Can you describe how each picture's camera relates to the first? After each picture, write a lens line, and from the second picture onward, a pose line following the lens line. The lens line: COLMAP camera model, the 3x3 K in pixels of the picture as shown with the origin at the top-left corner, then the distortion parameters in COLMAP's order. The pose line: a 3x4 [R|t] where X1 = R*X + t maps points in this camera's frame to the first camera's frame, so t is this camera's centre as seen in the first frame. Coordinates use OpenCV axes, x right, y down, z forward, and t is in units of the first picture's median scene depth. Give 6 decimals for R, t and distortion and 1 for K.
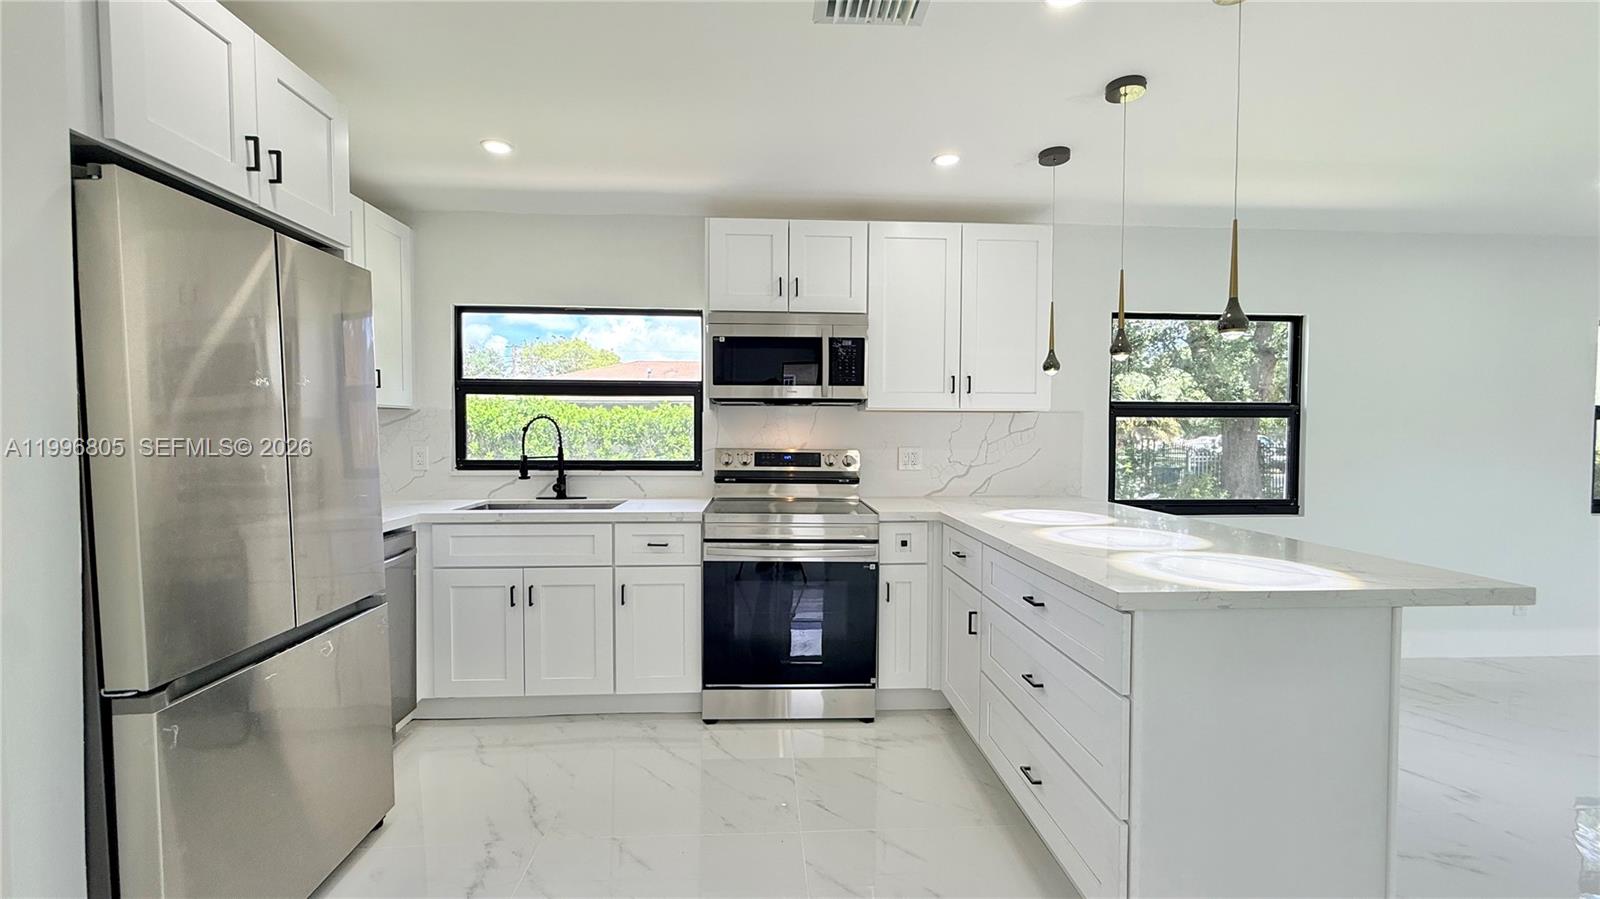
lens RADIAL K [[641.3, 0, 800.0], [0, 641.3, 449.5], [0, 0, 1]] dist [0.011328, -0.000070]
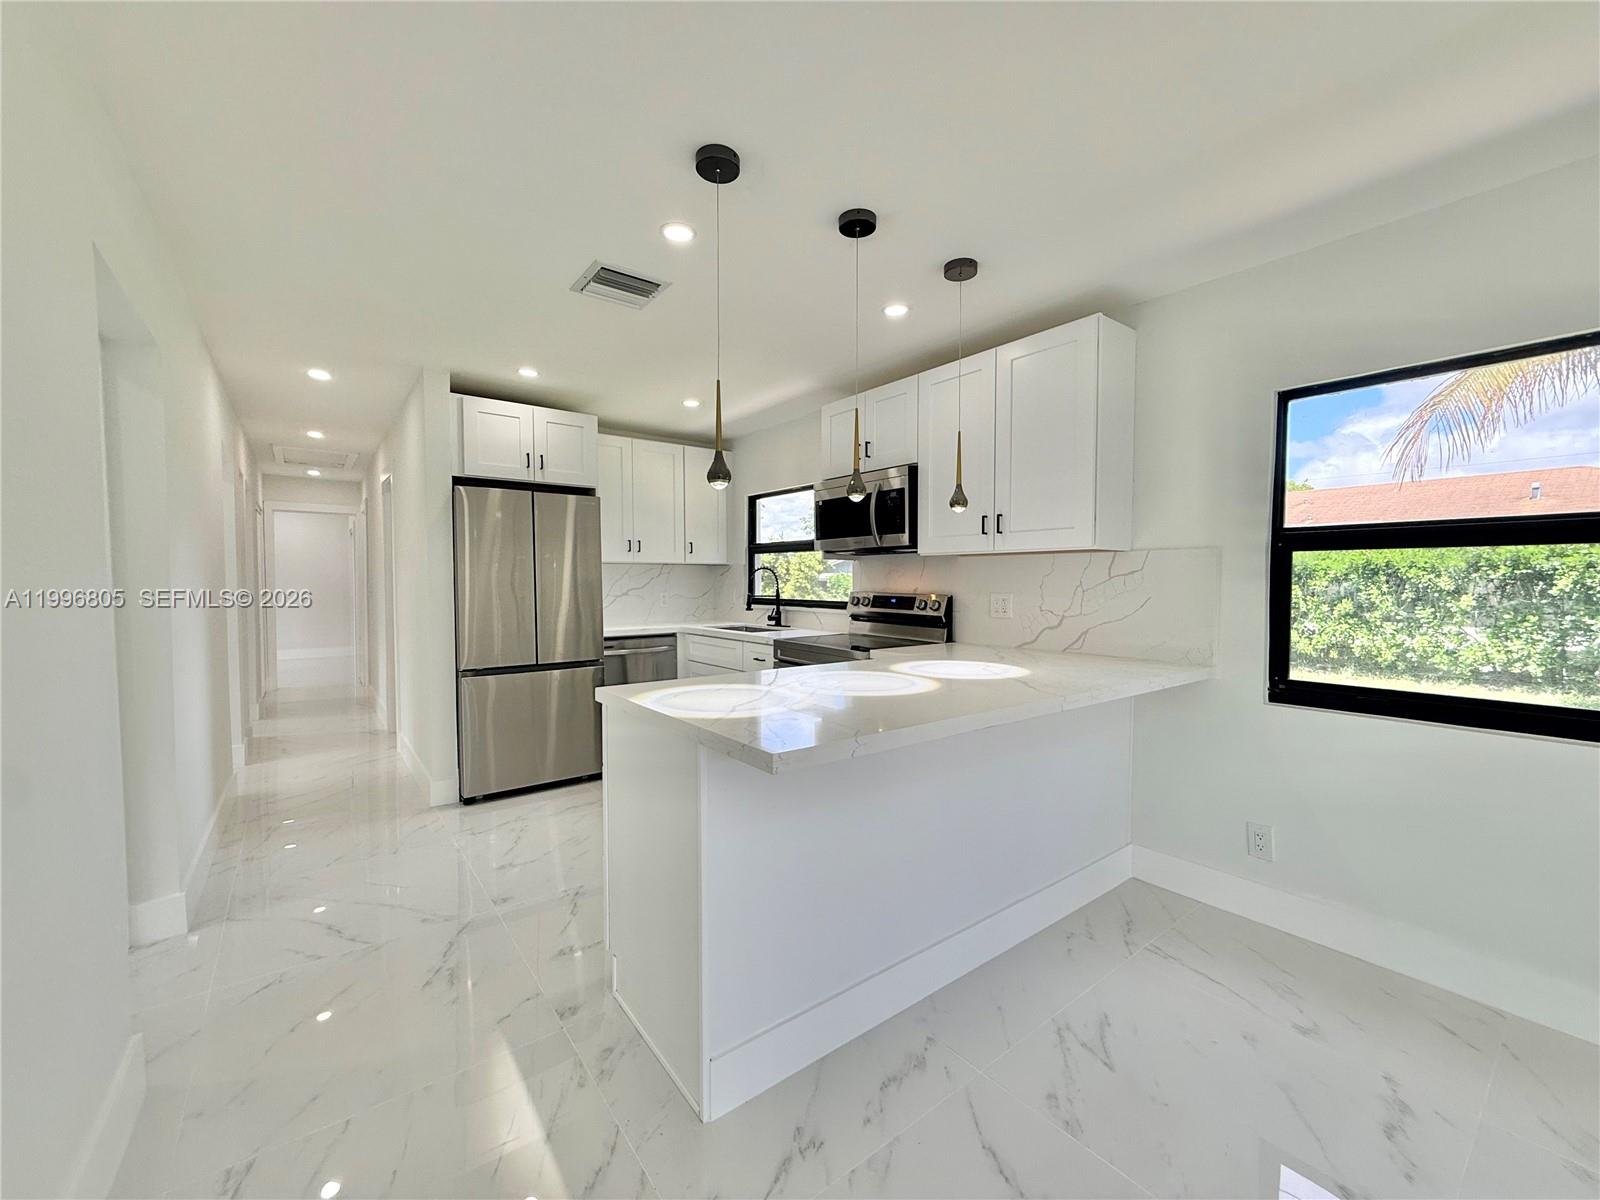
lens RADIAL K [[643.9, 0, 800.0], [0, 643.9, 600.0], [0, 0, 1]] dist [-0.000268, 0.000035]
pose [[0.567179, 0.022511, -0.823287, 0.813570], [-0.021408, 0.999692, 0.012586, 0.000899], [0.823316, 0.010487, 0.567486, 0.242843]]
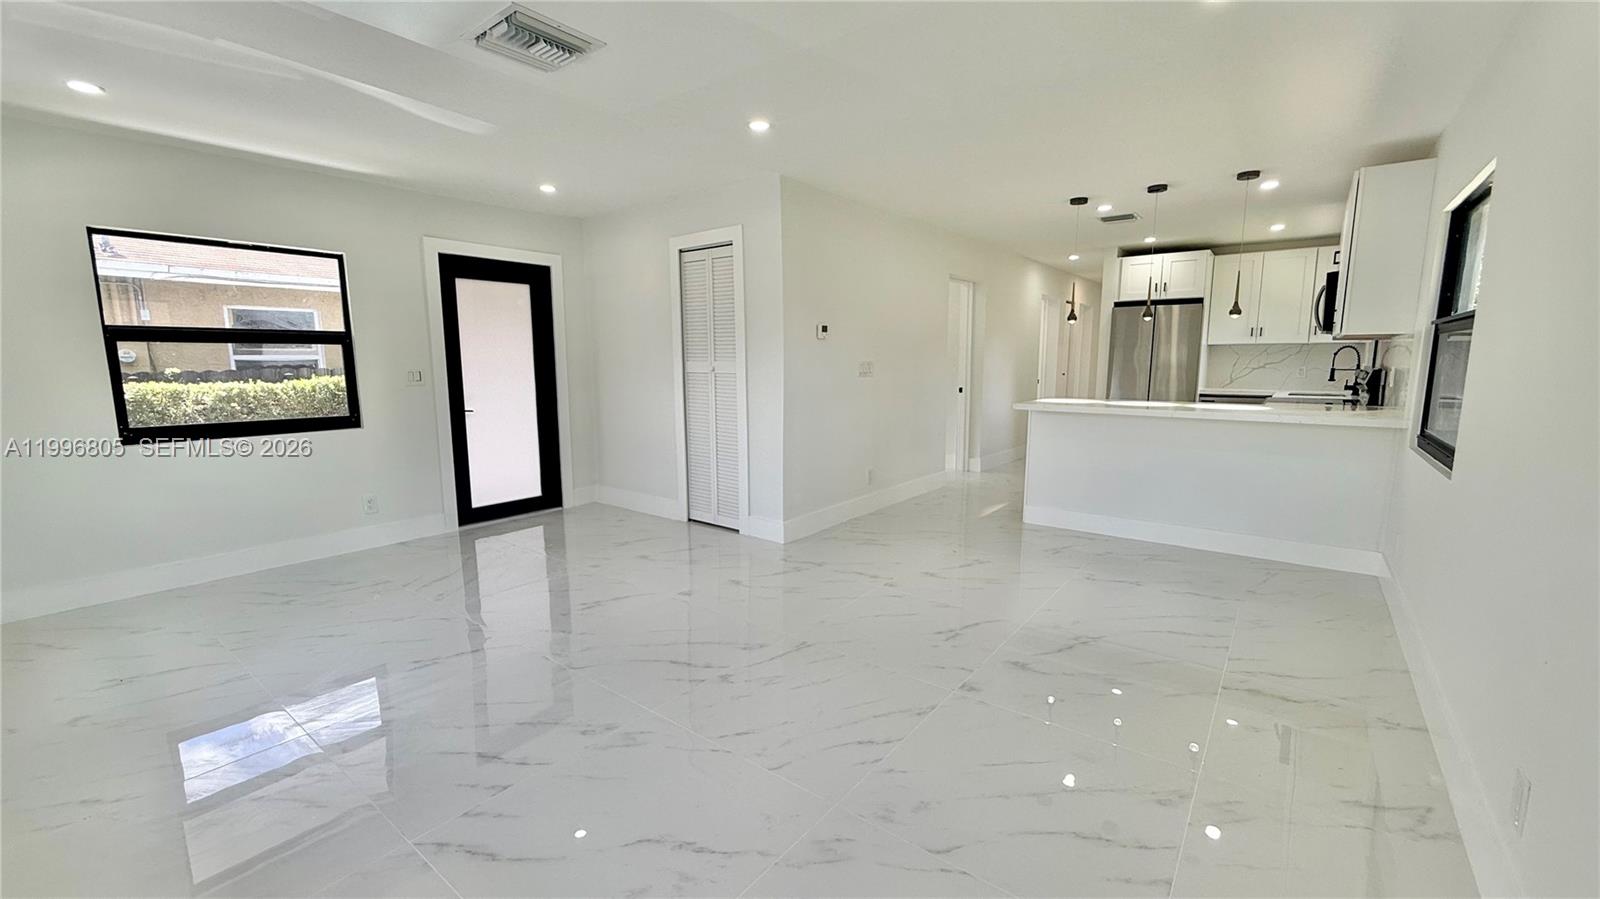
lens RADIAL K [[641.3, 0, 800.0], [0, 641.3, 449.5], [0, 0, 1]] dist [0.011328, -0.000070]
pose [[-0.649082, 0.105206, -0.753409, 1.872579], [-0.023946, 0.987074, 0.158466, -0.017024], [0.760342, 0.120899, -0.638173, 0.995665]]
